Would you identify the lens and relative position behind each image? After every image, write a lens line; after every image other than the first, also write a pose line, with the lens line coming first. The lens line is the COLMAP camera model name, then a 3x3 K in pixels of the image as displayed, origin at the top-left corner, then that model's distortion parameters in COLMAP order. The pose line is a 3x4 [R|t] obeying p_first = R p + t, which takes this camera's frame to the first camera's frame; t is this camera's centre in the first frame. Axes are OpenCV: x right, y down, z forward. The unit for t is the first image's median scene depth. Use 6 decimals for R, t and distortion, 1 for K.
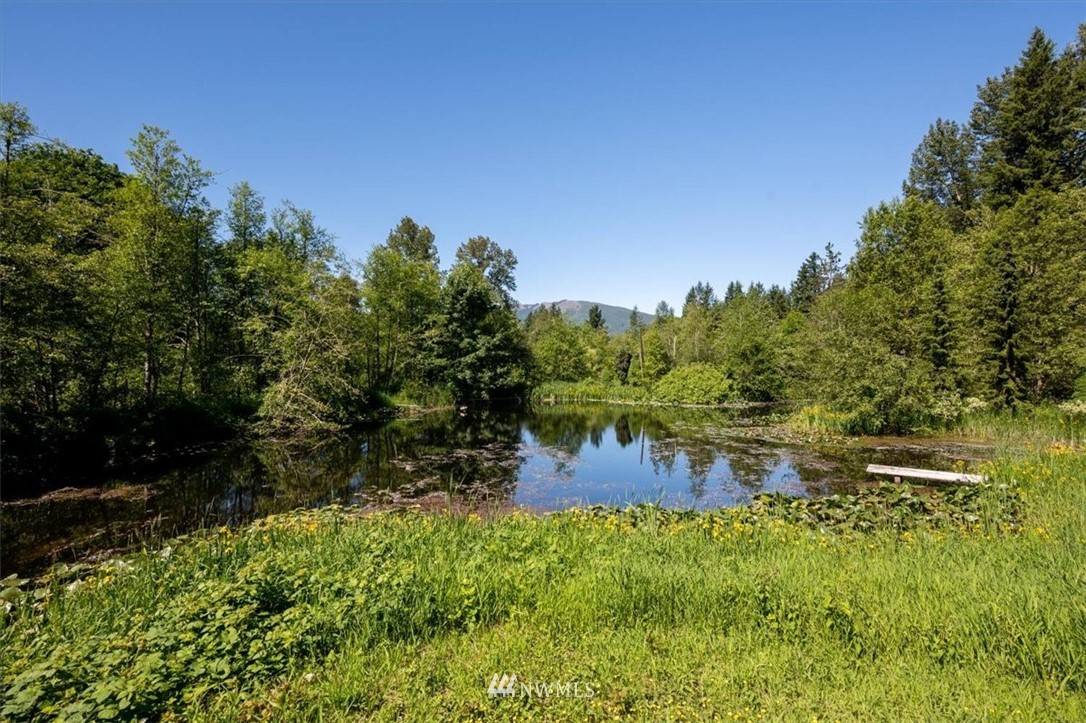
lens RADIAL K [[428.3, 0, 538.5], [0, 428.3, 364.3], [0, 0, 1]] dist [-0.025923, -0.000039]
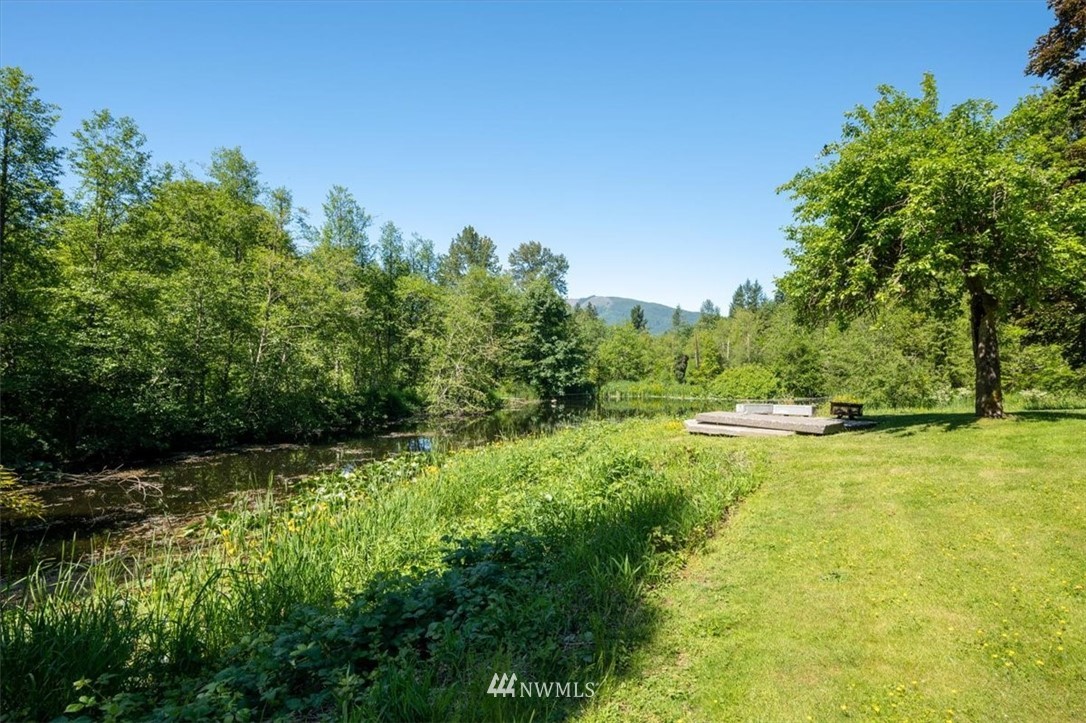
lens RADIAL K [[469.8, 0, 548.3], [0, 469.8, 366.7], [0, 0, 1]] dist [-0.000148, -0.000149]
pose [[0.999274, -0.001698, -0.038064, -0.109891], [0.001674, 0.999998, -0.000651, 0.004701], [0.038065, 0.000587, 0.999275, -0.262368]]
